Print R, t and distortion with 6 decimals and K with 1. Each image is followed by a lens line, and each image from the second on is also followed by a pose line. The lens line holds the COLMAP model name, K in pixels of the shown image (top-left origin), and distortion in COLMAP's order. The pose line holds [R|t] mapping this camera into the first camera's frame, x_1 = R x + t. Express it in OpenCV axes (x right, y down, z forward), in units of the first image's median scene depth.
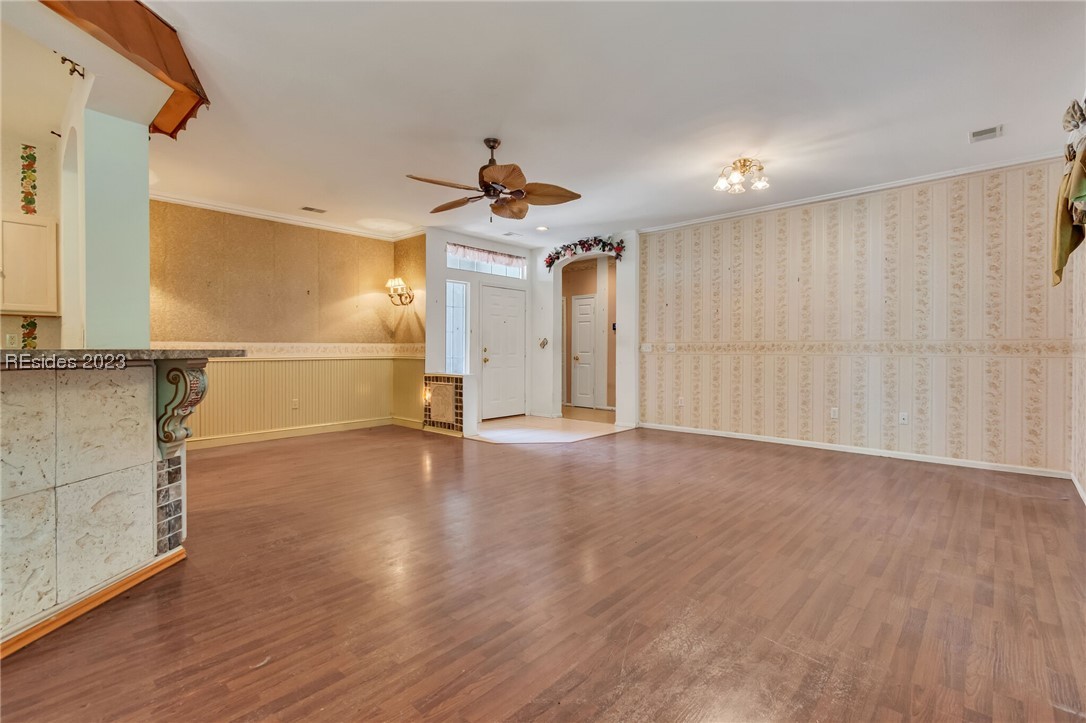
lens RADIAL K [[550.0, 0, 541.2], [0, 550.0, 352.0], [0, 0, 1]] dist [-0.003190, -0.000595]
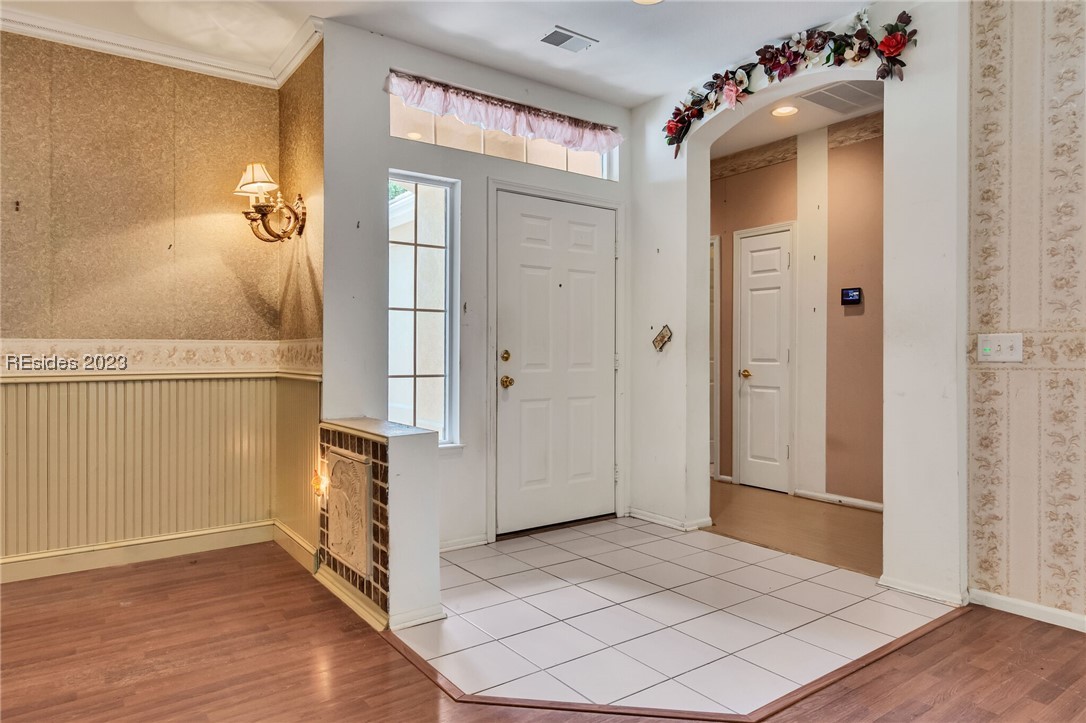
lens RADIAL K [[550.0, 0, 541.2], [0, 550.0, 352.0], [0, 0, 1]] dist [-0.003190, -0.000595]
pose [[0.967712, -0.002508, -0.252048, 0.020950], [0.001091, 0.999983, -0.005758, -0.004047], [0.252058, 0.005297, 0.967698, 0.633179]]
